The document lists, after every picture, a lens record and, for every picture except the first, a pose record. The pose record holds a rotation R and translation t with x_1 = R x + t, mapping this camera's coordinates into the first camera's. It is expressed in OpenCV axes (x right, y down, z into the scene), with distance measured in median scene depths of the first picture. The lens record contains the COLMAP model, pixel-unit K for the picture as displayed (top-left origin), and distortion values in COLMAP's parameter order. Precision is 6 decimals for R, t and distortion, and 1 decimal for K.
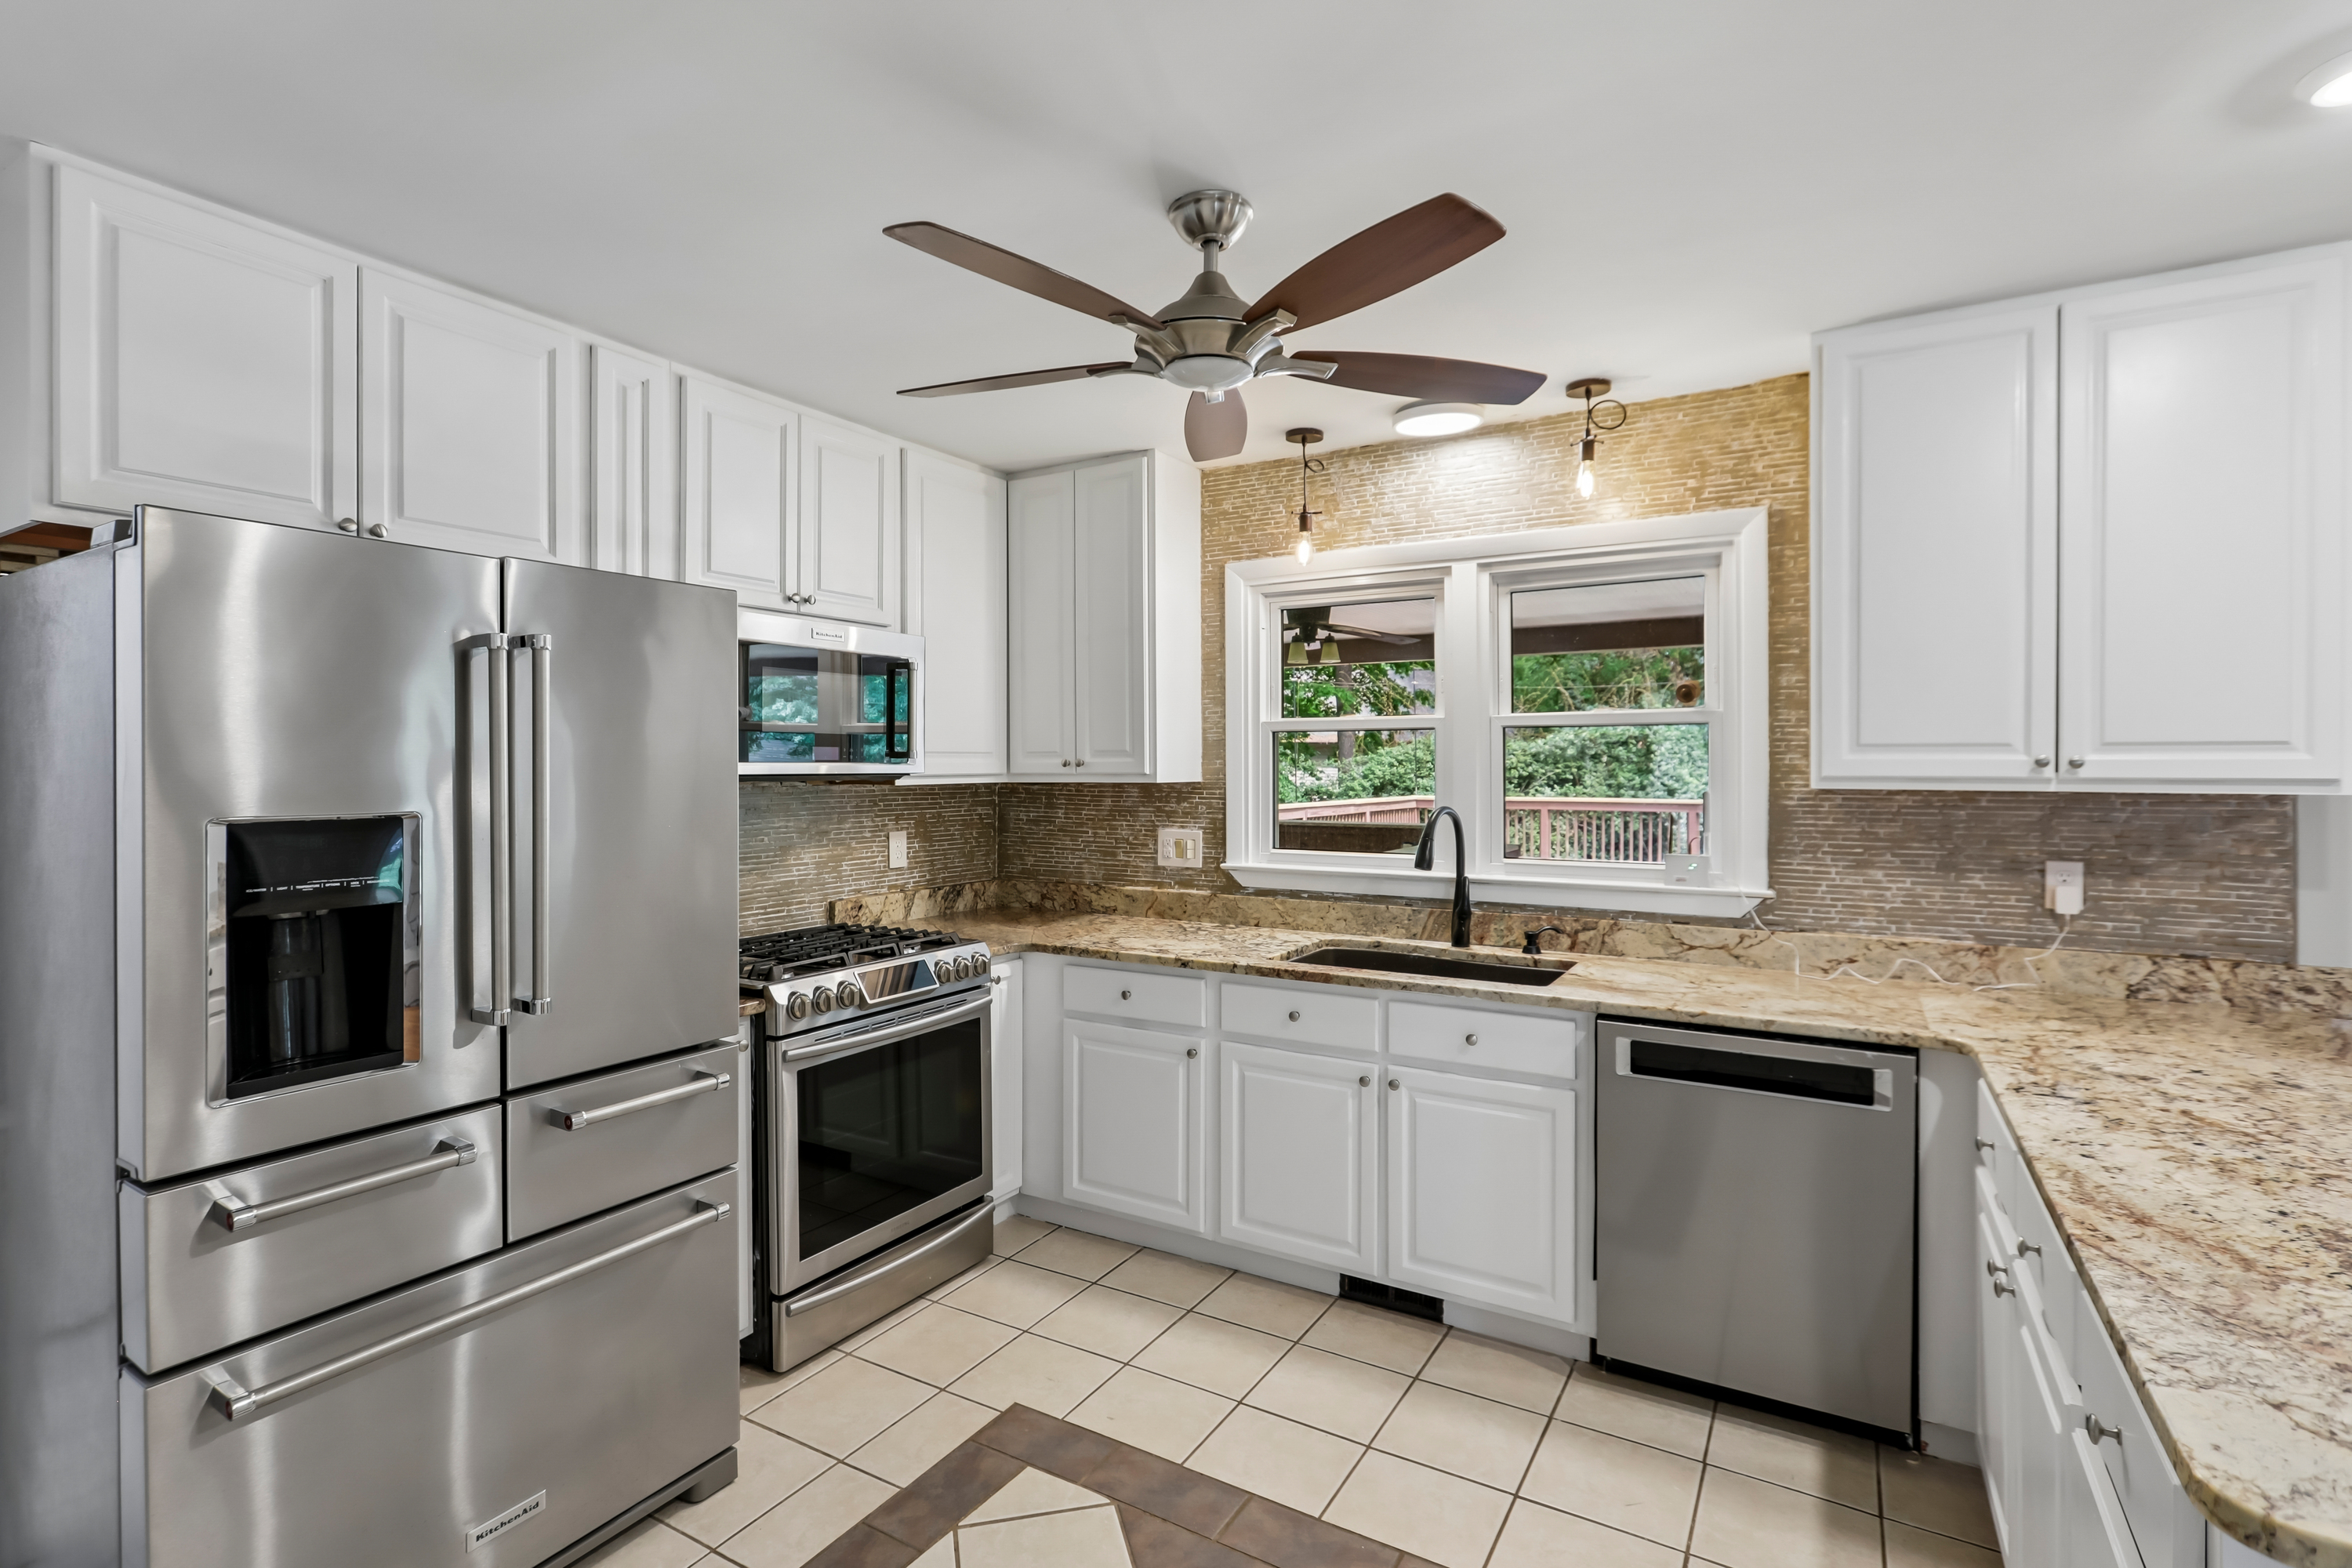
lens RADIAL K [[1108.3, 0, 1171.6], [0, 1108.3, 770.6], [0, 0, 1]] dist [-0.003902, 0.001077]
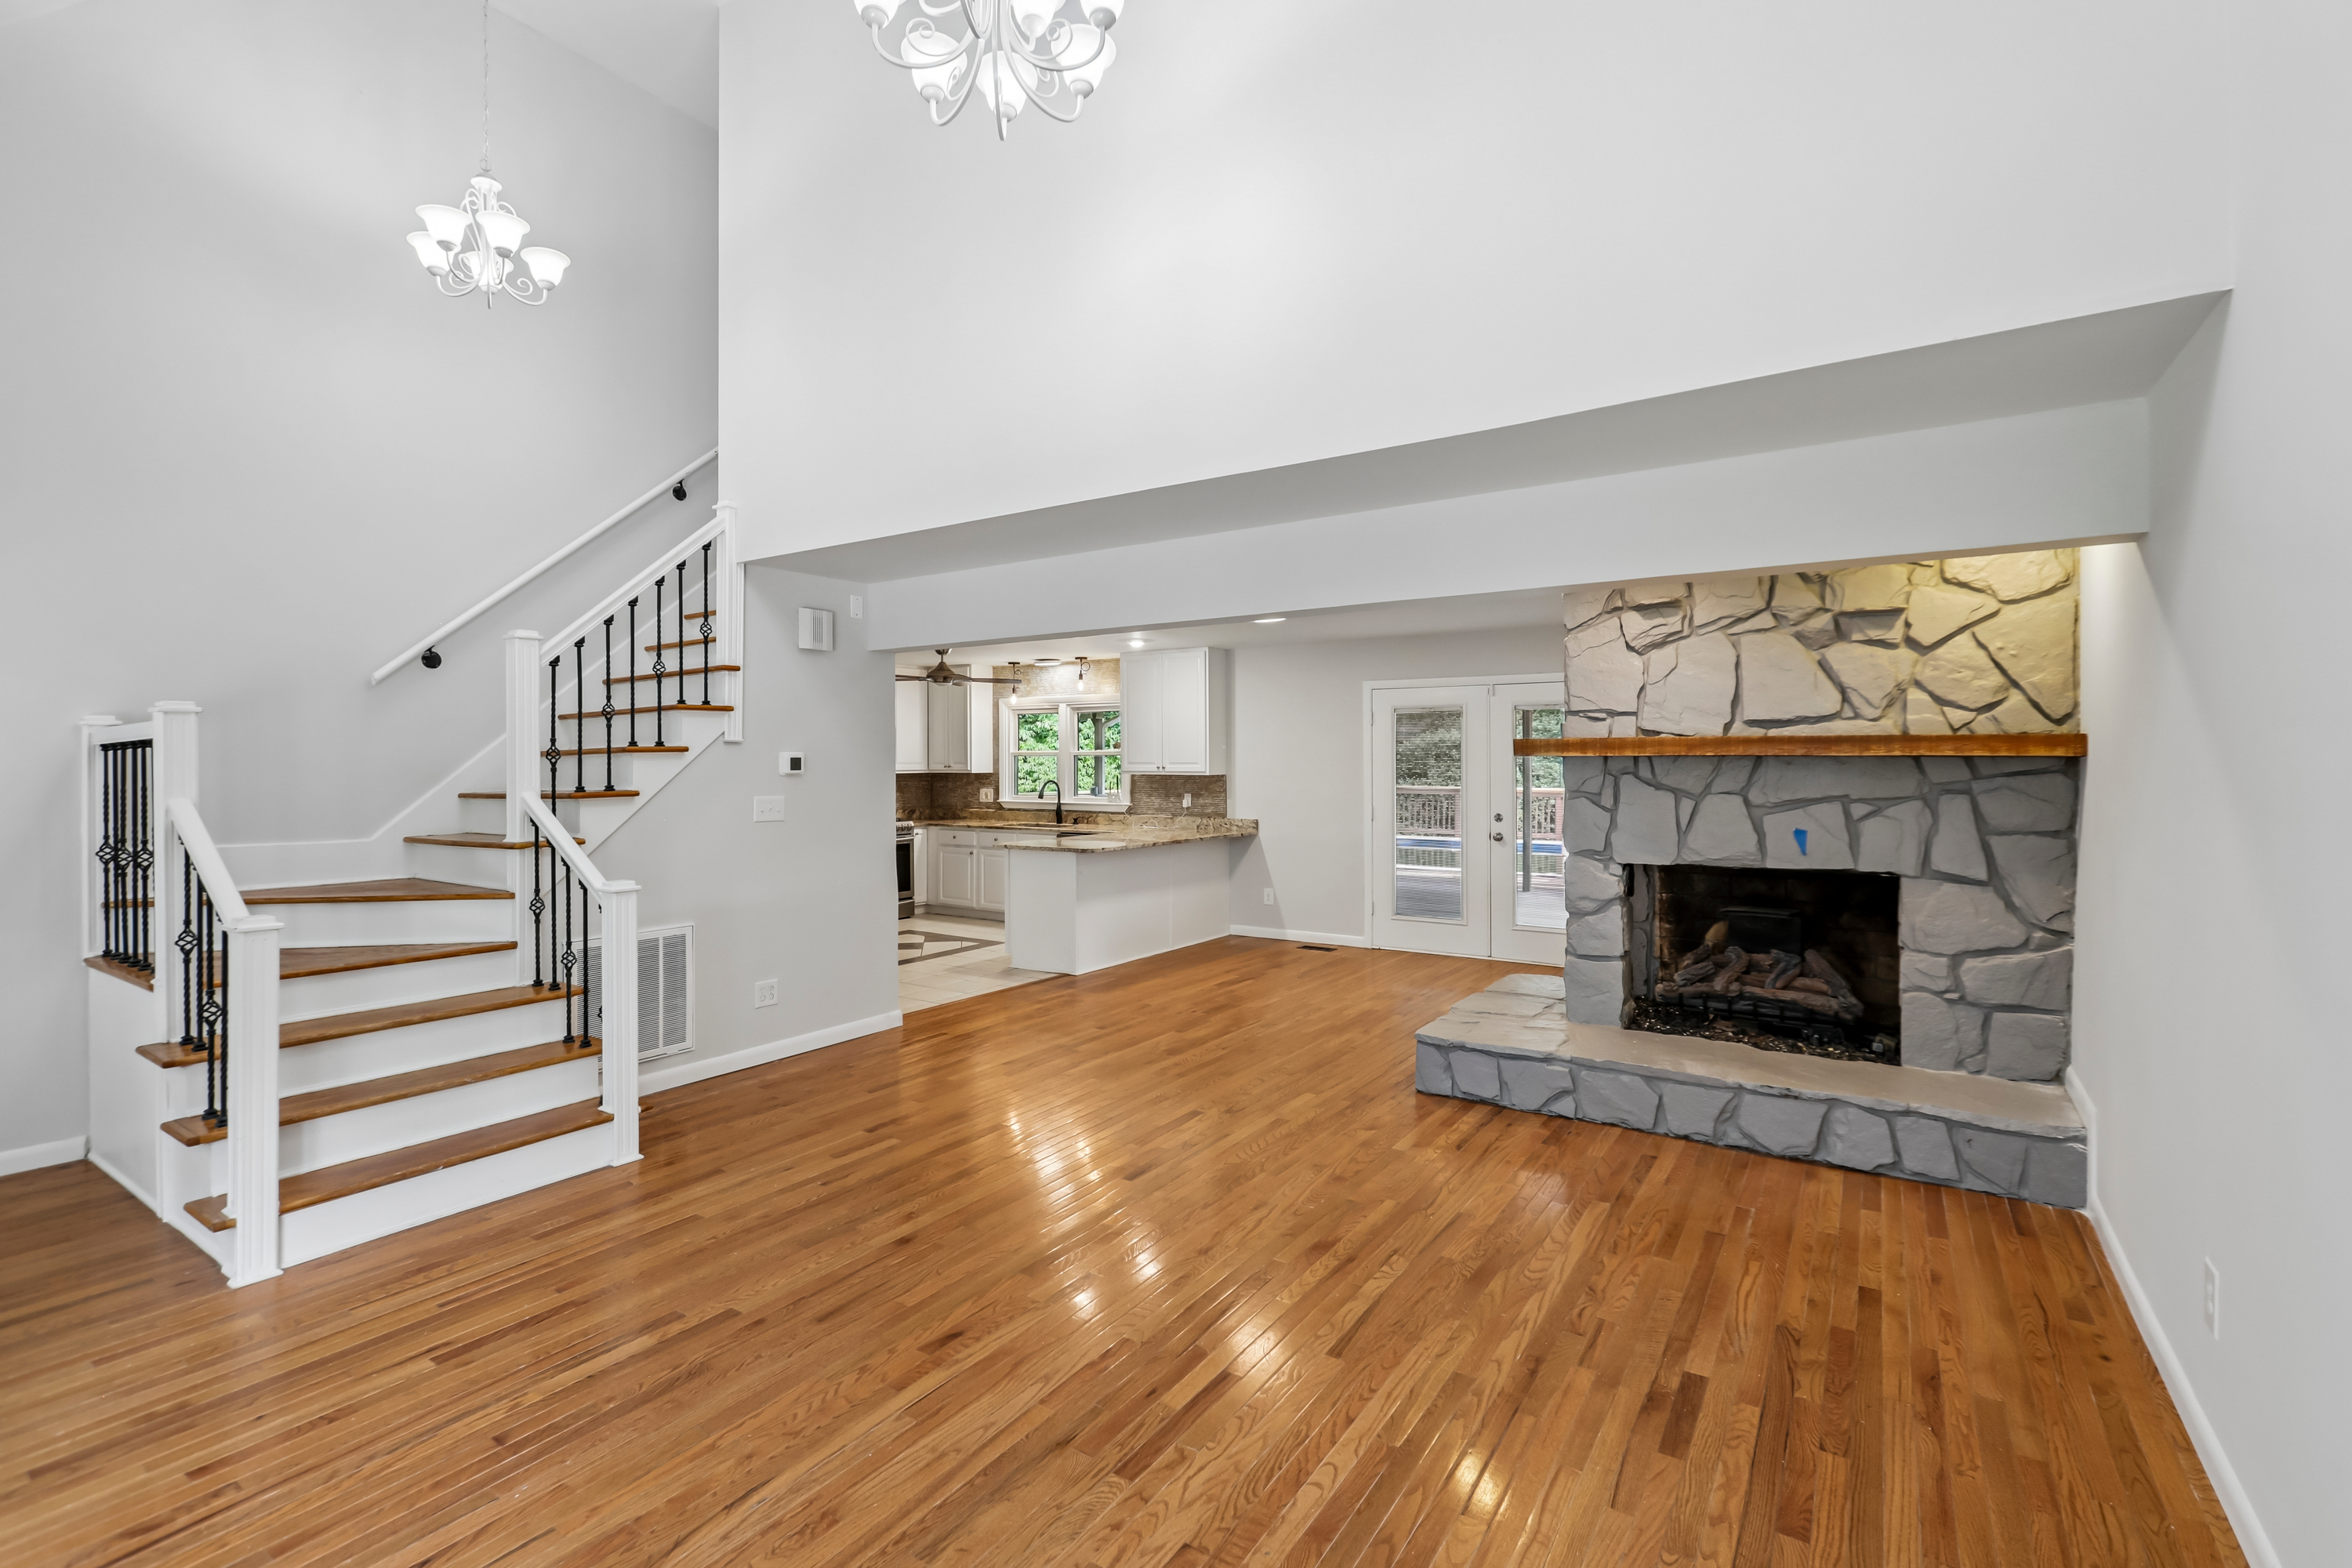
lens RADIAL K [[1056.3, 0, 1162.8], [0, 1056.3, 769.6], [0, 0, 1]] dist [0.001087, -0.000123]
pose [[0.998640, 0.000030, -0.052128, 0.869491], [0.000194, 0.999991, 0.004291, -0.013742], [0.052128, -0.004296, 0.998631, -2.469049]]
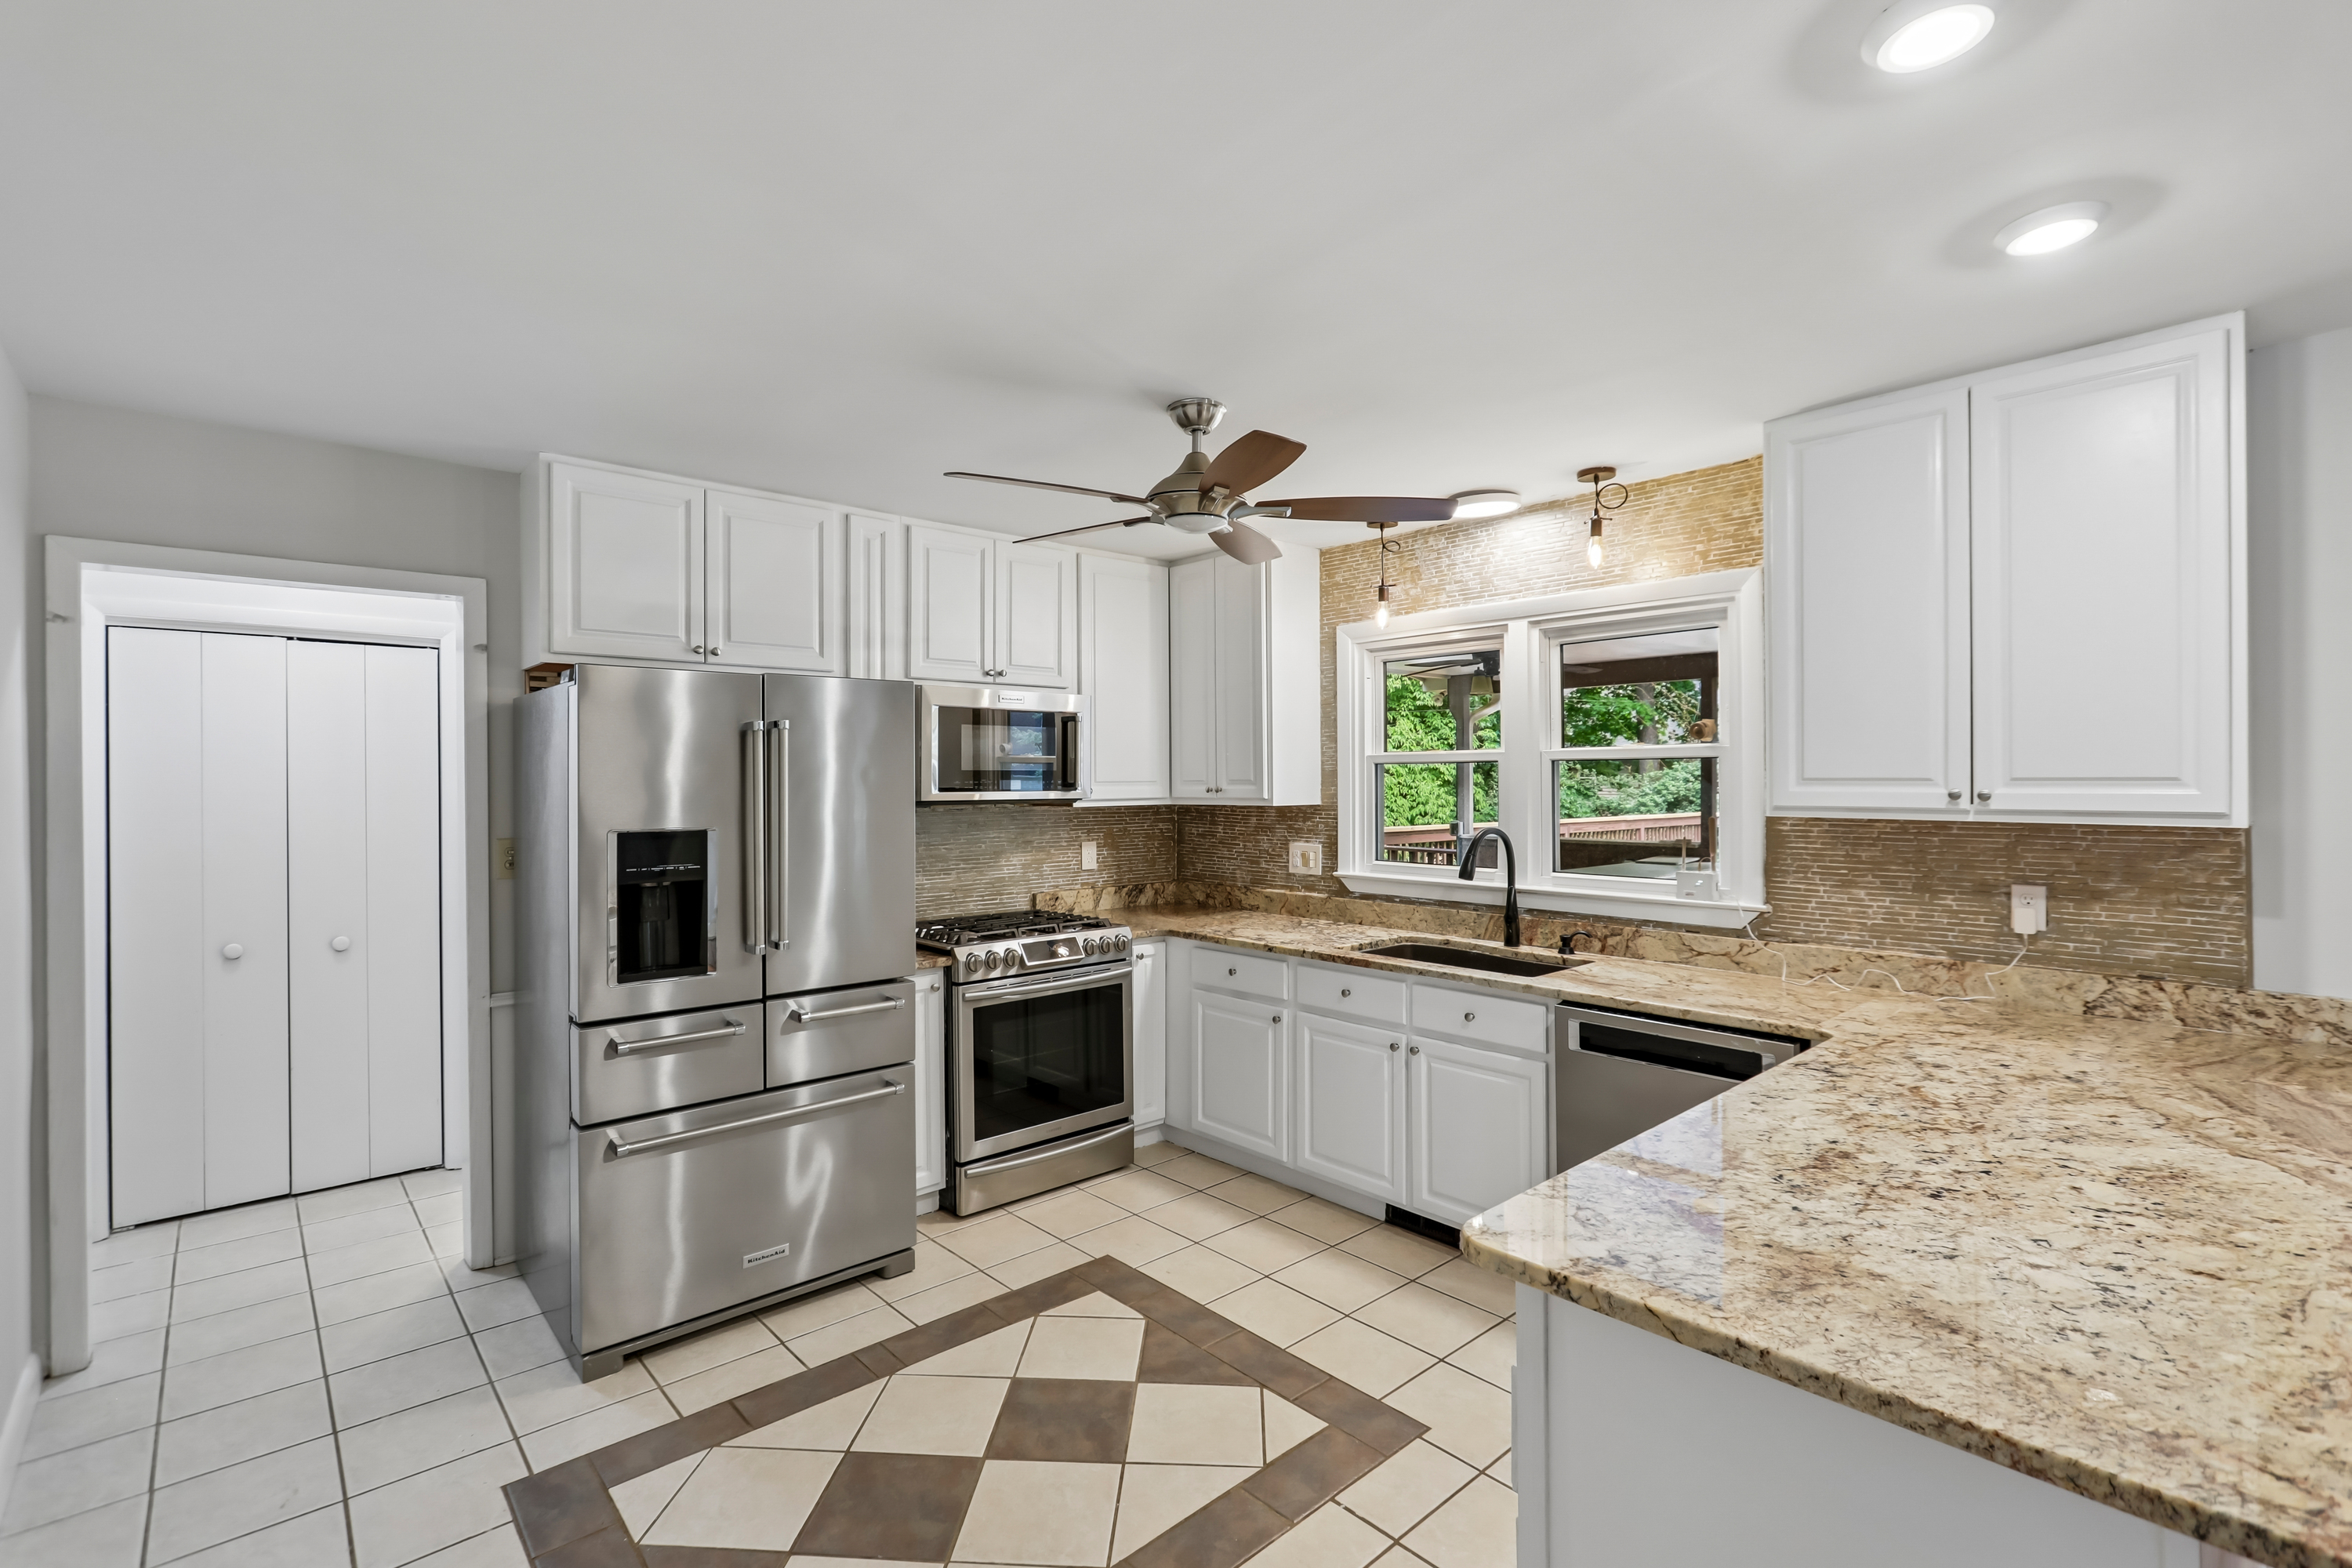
lens RADIAL K [[1056.3, 0, 1172.8], [0, 1056.3, 780.6], [0, 0, 1]] dist [0.001087, -0.000123]
pose [[0.956476, -0.002694, -0.291799, 0.294611], [0.001569, 0.999990, -0.004090, -0.016601], [0.291807, 0.003454, 0.956471, -0.223104]]
